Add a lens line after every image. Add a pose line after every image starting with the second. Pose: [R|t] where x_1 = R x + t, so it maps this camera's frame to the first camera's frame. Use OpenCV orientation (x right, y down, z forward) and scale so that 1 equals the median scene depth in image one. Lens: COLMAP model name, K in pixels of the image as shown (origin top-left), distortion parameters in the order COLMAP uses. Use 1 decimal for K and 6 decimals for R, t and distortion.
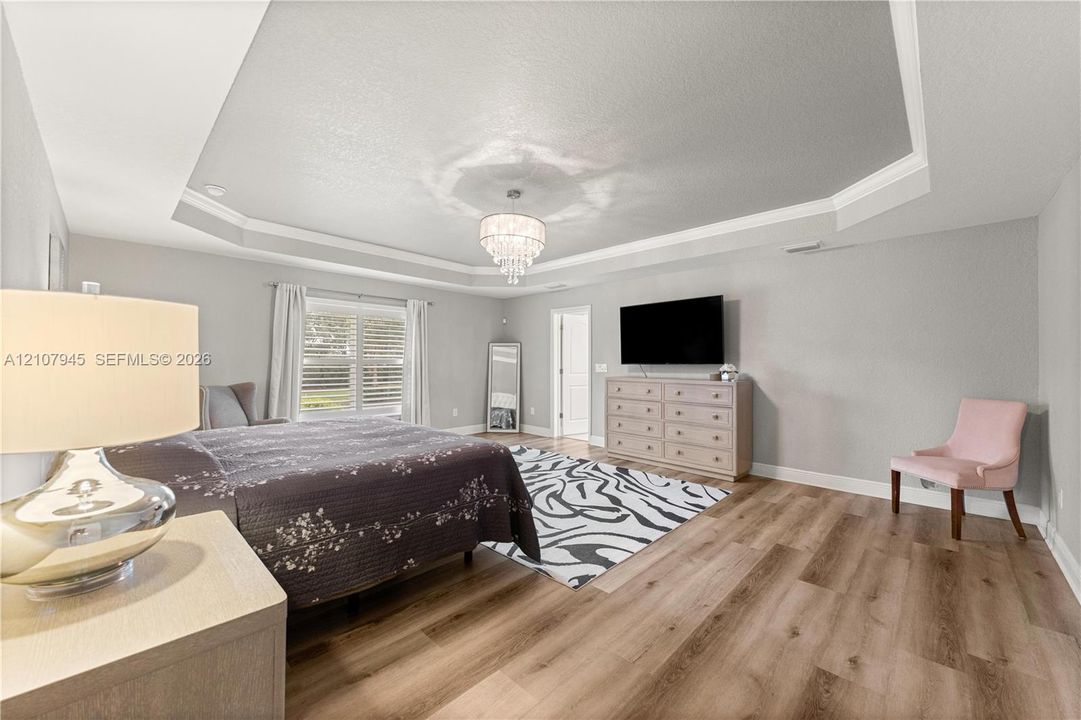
lens RADIAL K [[420.2, 0, 558.6], [0, 420.2, 358.9], [0, 0, 1]] dist [0.009089, -0.000080]
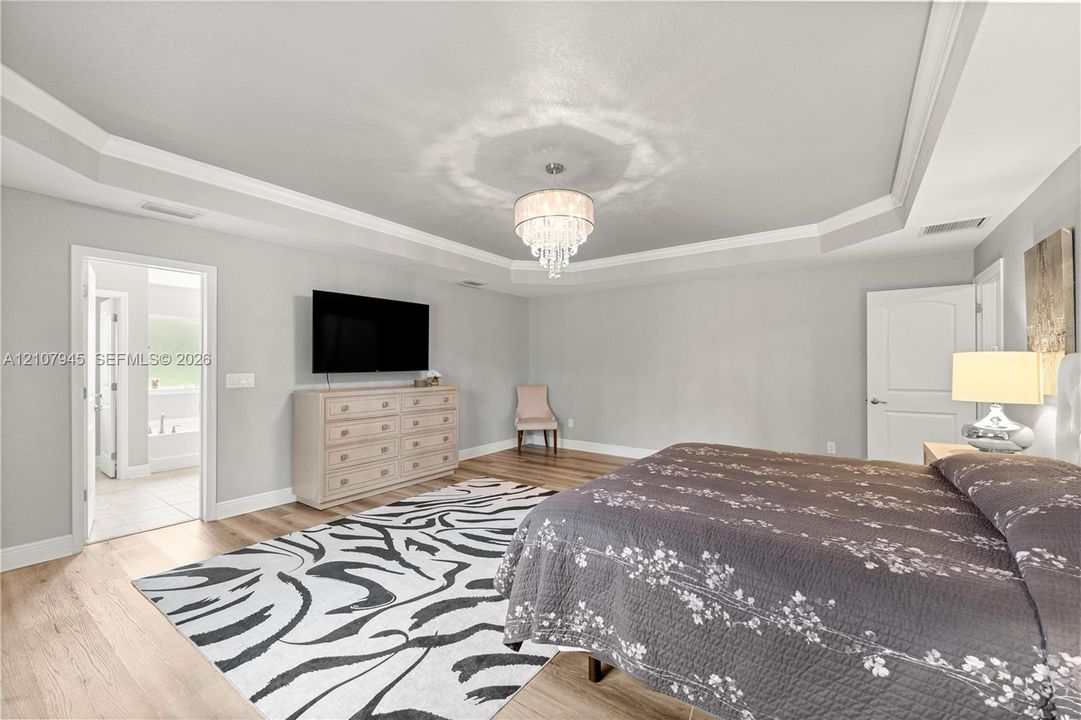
lens RADIAL K [[420.2, 0, 544.9], [0, 420.2, 362.2], [0, 0, 1]] dist [0.009089, -0.000080]
pose [[-0.125280, -0.000744, 0.992121, -0.768001], [-0.008055, 0.999968, -0.000267, -0.010824], [-0.992089, -0.008025, -0.125282, 0.934439]]
